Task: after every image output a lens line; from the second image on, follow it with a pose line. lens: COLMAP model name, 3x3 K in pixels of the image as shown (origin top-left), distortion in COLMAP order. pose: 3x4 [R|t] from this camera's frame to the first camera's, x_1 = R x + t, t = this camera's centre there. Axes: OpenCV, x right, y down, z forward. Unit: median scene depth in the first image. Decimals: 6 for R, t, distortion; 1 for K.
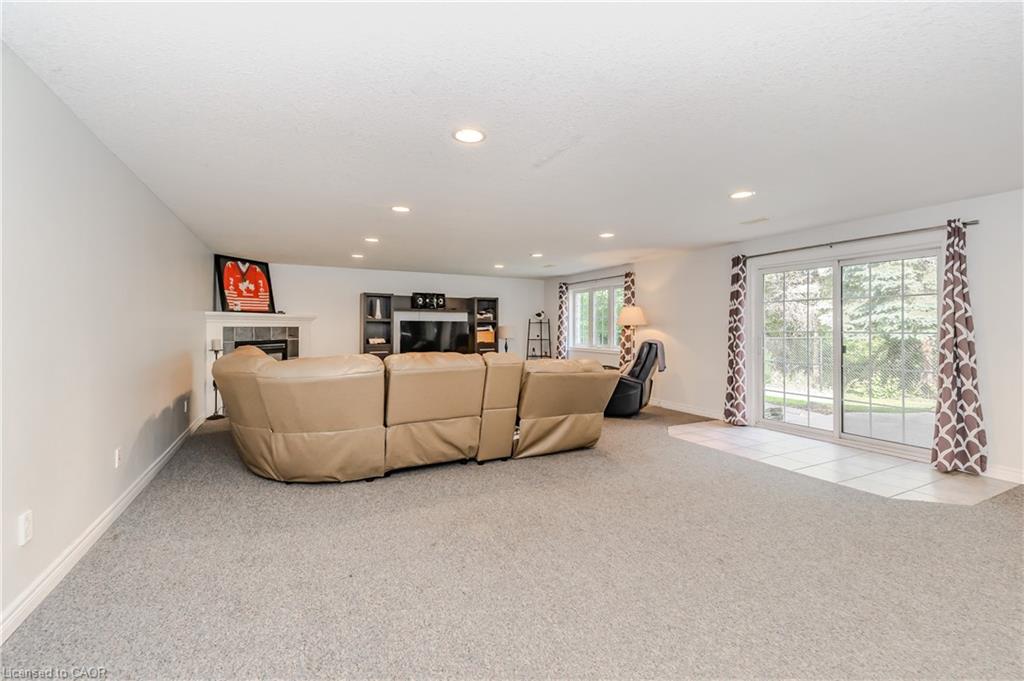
lens RADIAL K [[429.9, 0, 512.0], [0, 429.9, 340.5], [0, 0, 1]] dist [0.047132, -0.000178]
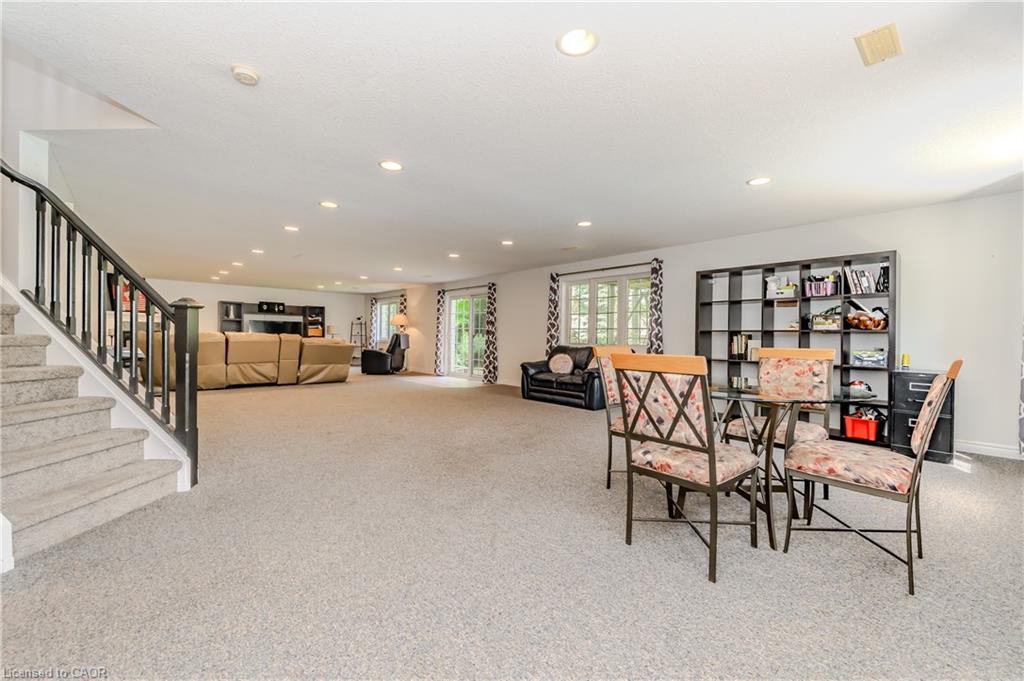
lens RADIAL K [[429.9, 0, 512.0], [0, 429.9, 340.5], [0, 0, 1]] dist [0.047132, -0.000178]
pose [[0.970687, 0.006417, 0.240262, 0.266500], [-0.002800, 0.999878, -0.015392, 0.045798], [-0.240331, 0.014268, 0.970586, -0.699767]]
